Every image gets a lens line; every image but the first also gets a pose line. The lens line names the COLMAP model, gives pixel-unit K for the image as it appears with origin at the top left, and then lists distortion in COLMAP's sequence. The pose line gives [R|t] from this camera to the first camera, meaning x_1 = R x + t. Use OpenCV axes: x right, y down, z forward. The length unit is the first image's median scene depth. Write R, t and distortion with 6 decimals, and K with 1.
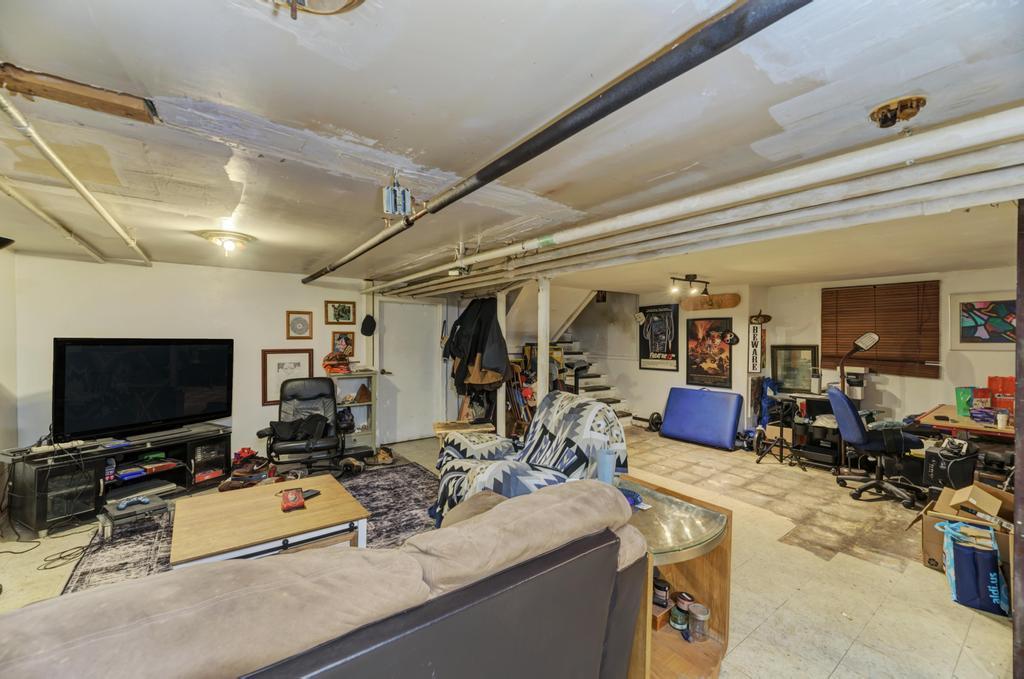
lens RADIAL K [[409.3, 0, 512.4], [0, 409.3, 336.3], [0, 0, 1]] dist [0.003882, -0.001175]
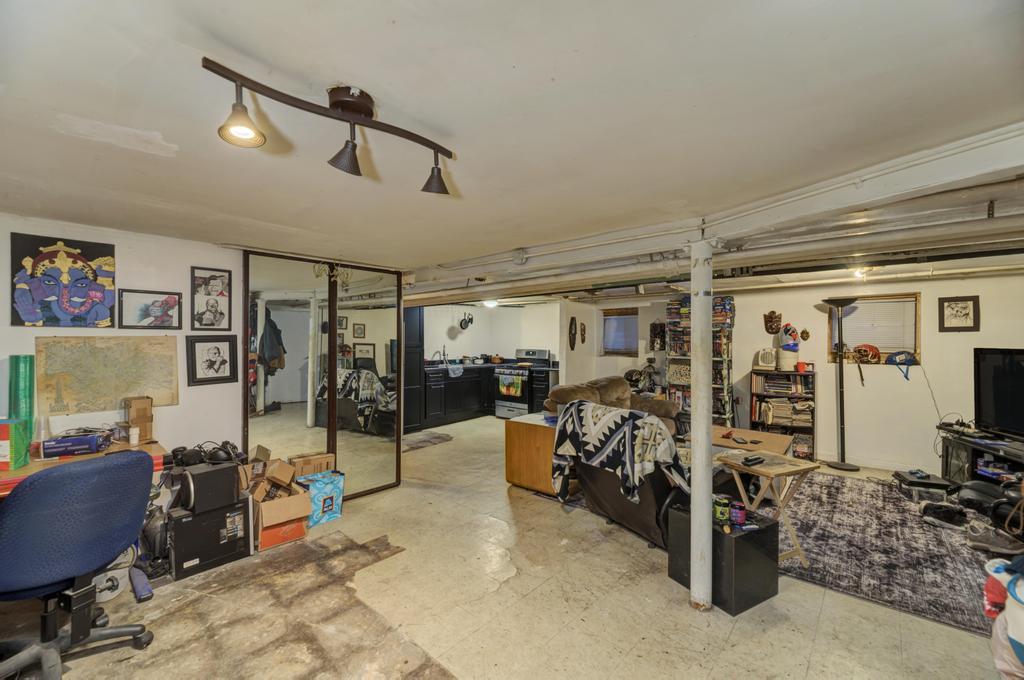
lens RADIAL K [[409.3, 0, 511.5], [0, 409.3, 339.3], [0, 0, 1]] dist [0.003882, -0.001175]
pose [[-0.978242, -0.014964, -0.206925, 0.545840], [-0.014163, 0.999885, -0.005352, 0.003290], [0.206981, -0.002305, -0.978342, 1.784338]]
